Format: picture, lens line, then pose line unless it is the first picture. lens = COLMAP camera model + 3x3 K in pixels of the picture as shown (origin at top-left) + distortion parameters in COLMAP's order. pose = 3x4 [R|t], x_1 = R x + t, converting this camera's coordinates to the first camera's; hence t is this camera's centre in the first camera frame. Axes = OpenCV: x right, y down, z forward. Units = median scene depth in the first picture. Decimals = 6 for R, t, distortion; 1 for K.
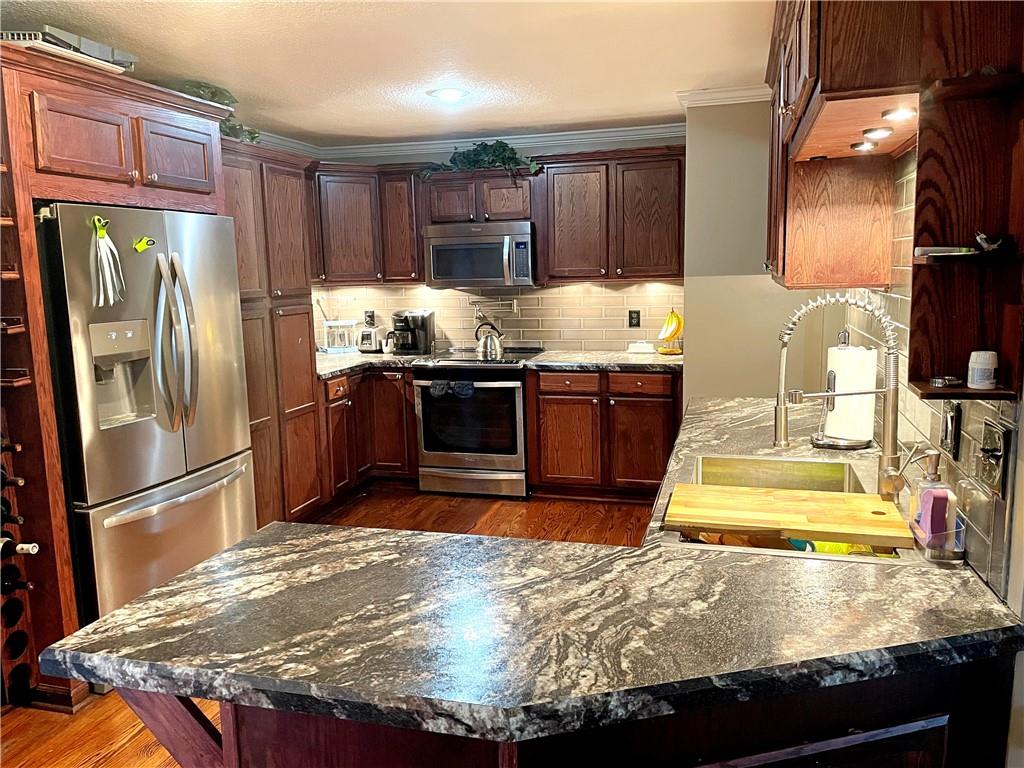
lens RADIAL K [[770.9, 0, 520.2], [0, 770.9, 380.3], [0, 0, 1]] dist [0.082145, -0.103274]
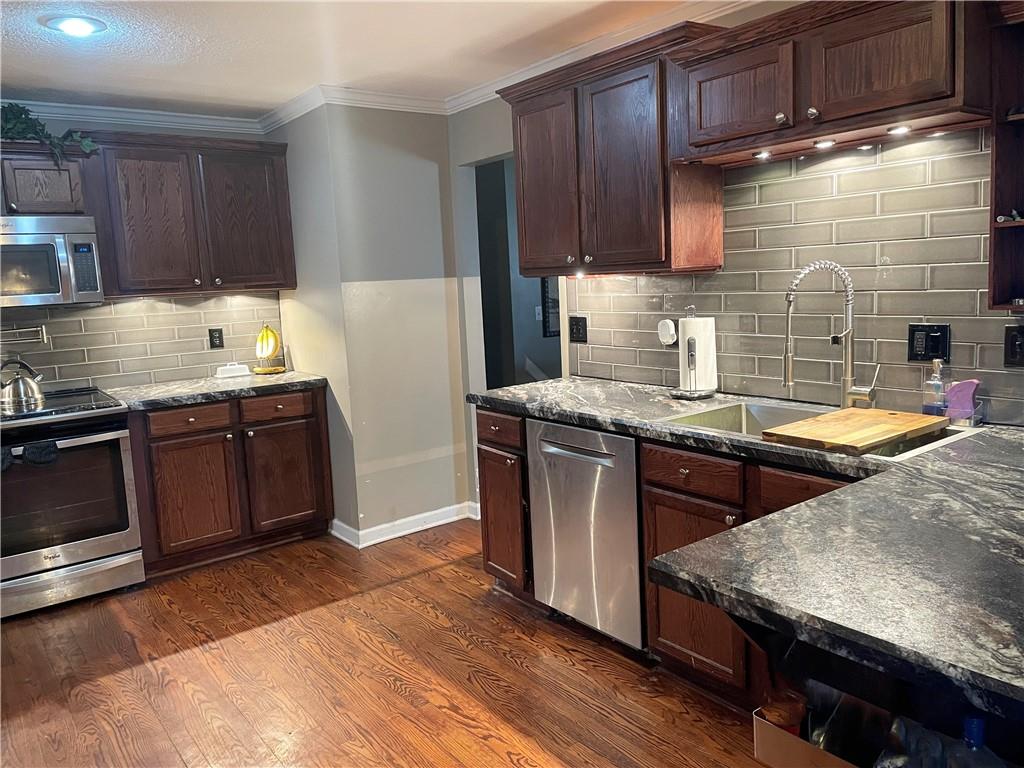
lens RADIAL K [[770.9, 0, 520.1], [0, 770.9, 370.1], [0, 0, 1]] dist [0.082145, -0.103274]
pose [[0.594866, -0.105512, 0.796870, -1.024323], [0.150428, 0.988446, 0.018583, -0.032300], [-0.789624, 0.108817, 0.603865, 0.667910]]
